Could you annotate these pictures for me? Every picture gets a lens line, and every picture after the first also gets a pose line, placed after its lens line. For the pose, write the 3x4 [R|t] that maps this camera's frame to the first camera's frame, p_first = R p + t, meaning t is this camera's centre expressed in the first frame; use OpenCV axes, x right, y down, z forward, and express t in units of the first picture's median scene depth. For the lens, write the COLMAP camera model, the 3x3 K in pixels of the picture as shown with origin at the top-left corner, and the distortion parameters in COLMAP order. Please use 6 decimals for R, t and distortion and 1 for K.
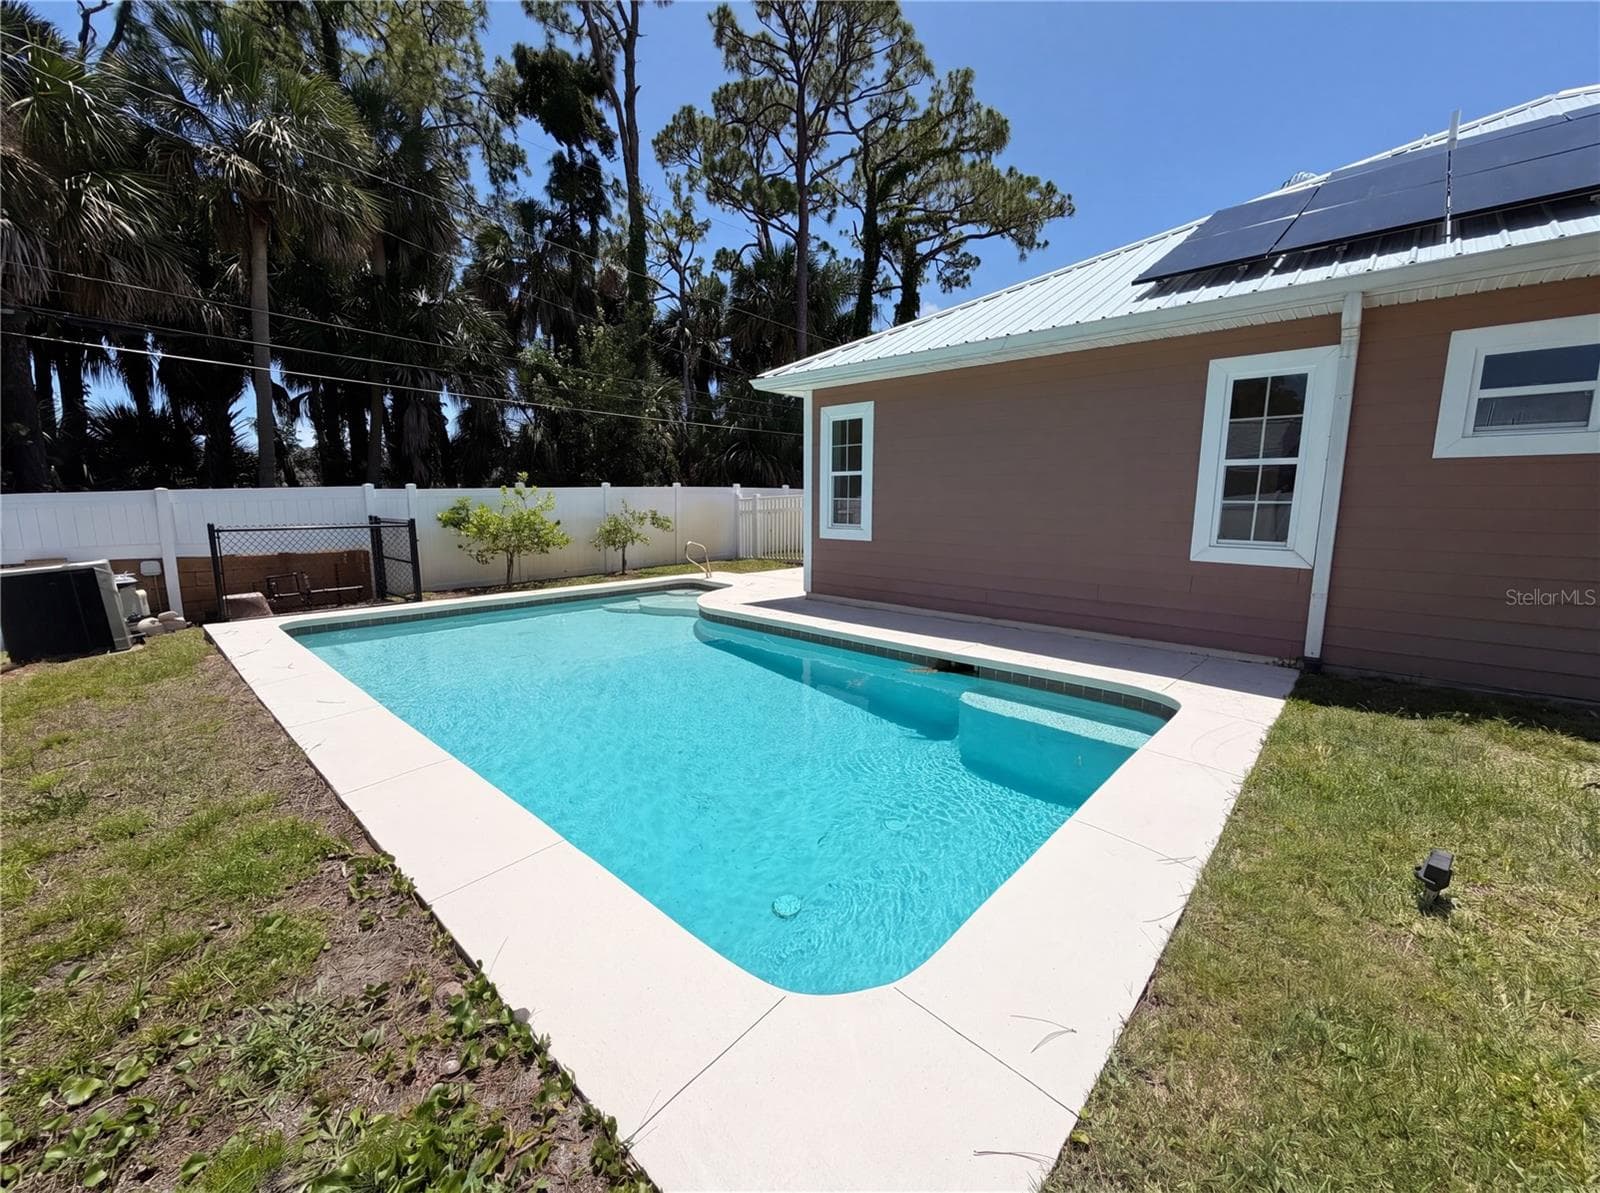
lens RADIAL K [[639.3, 0, 803.1], [0, 639.3, 598.6], [0, 0, 1]] dist [-0.002857, 0.000430]
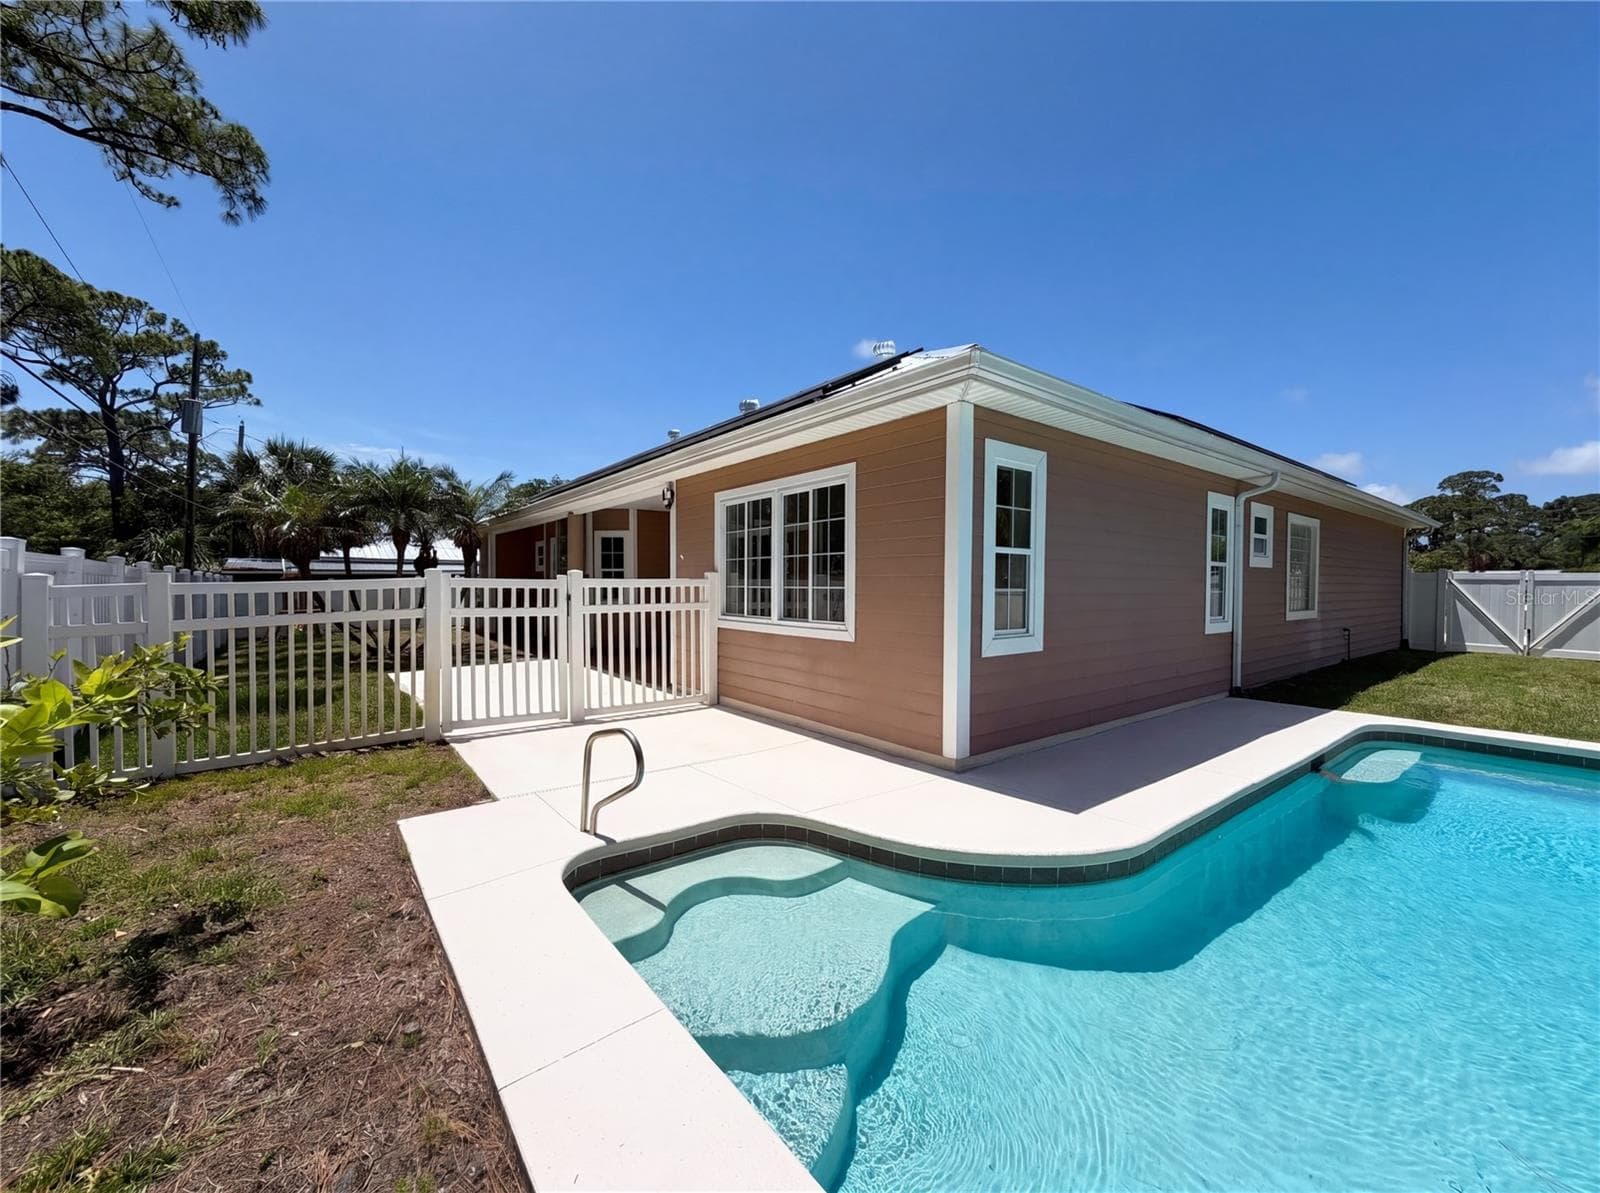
lens RADIAL K [[639.3, 0, 805.3], [0, 639.3, 600.8], [0, 0, 1]] dist [-0.002857, 0.000430]
pose [[0.171034, -0.025786, 0.984928, -0.626456], [0.148076, 0.988976, 0.000179, -0.184778], [-0.974074, 0.145813, 0.172967, 1.145585]]
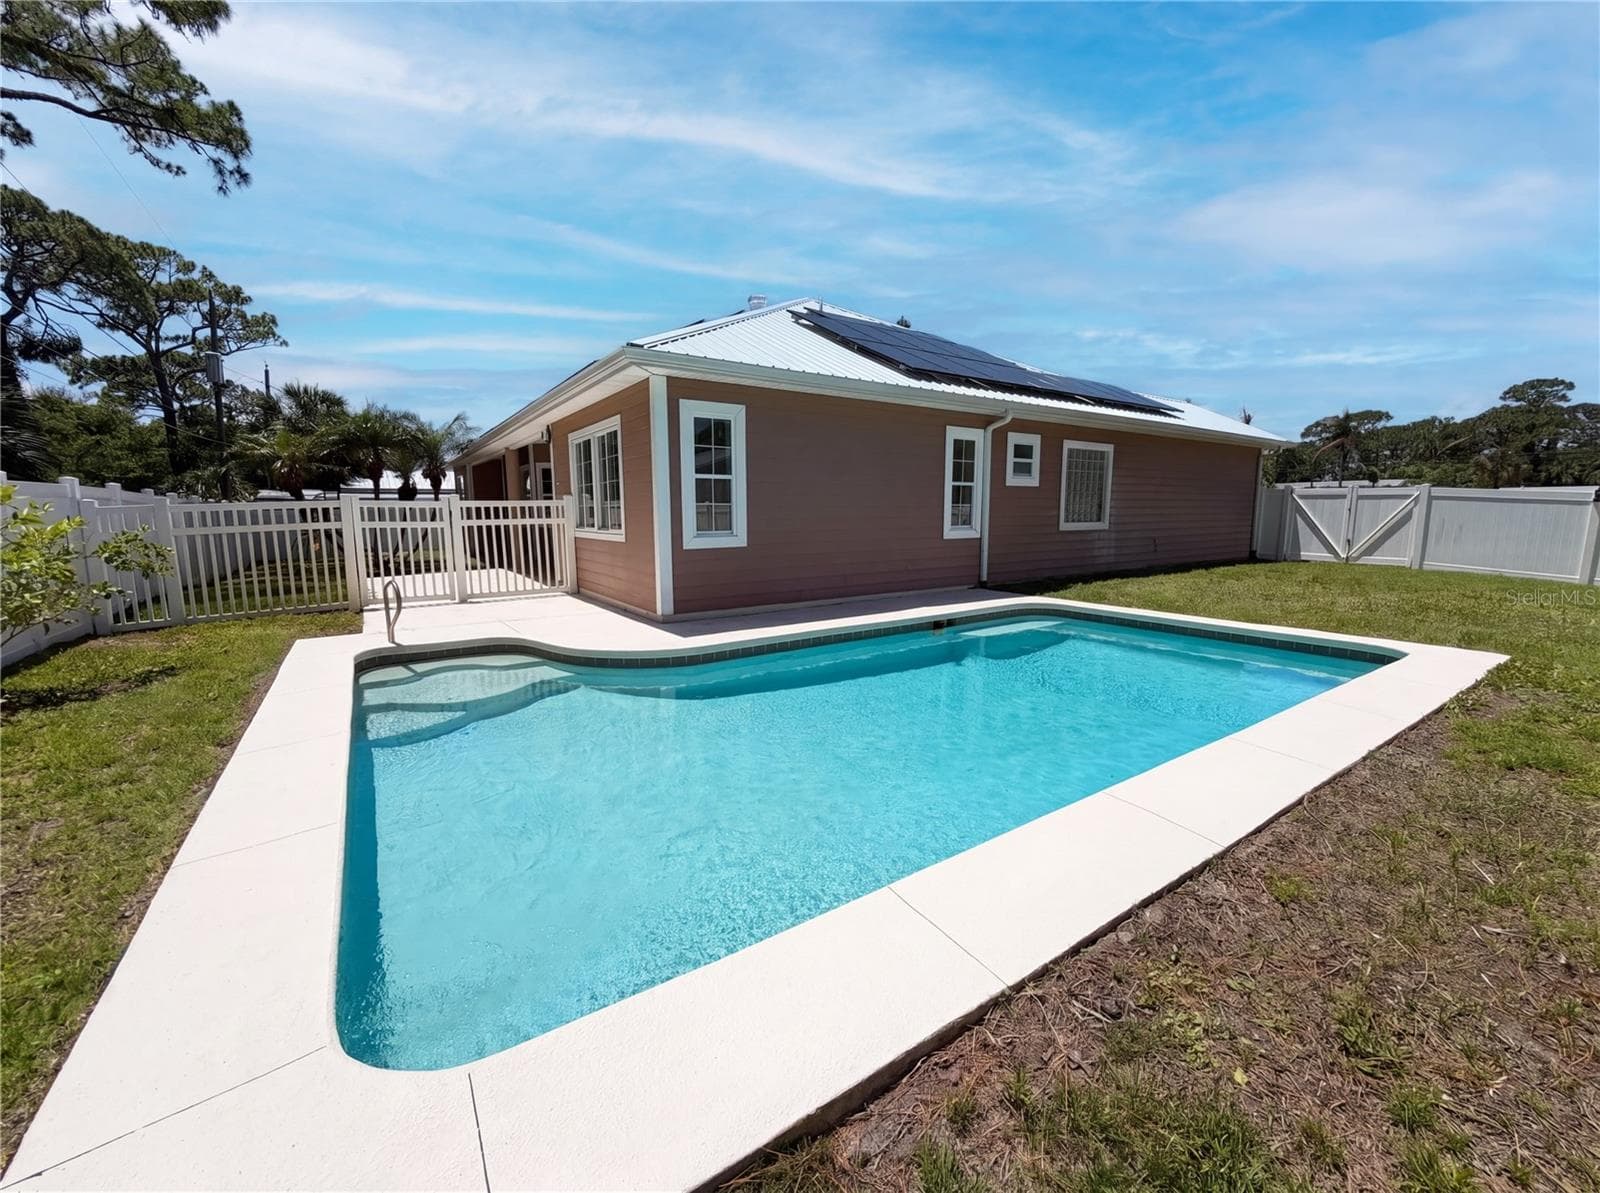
lens RADIAL K [[639.3, 0, 796.7], [0, 639.3, 598.0], [0, 0, 1]] dist [-0.002857, 0.000430]
pose [[0.236116, -0.134712, 0.962342, -0.857517], [0.156223, 0.982724, 0.099235, -0.099610], [-0.959085, 0.126910, 0.253082, 0.698464]]
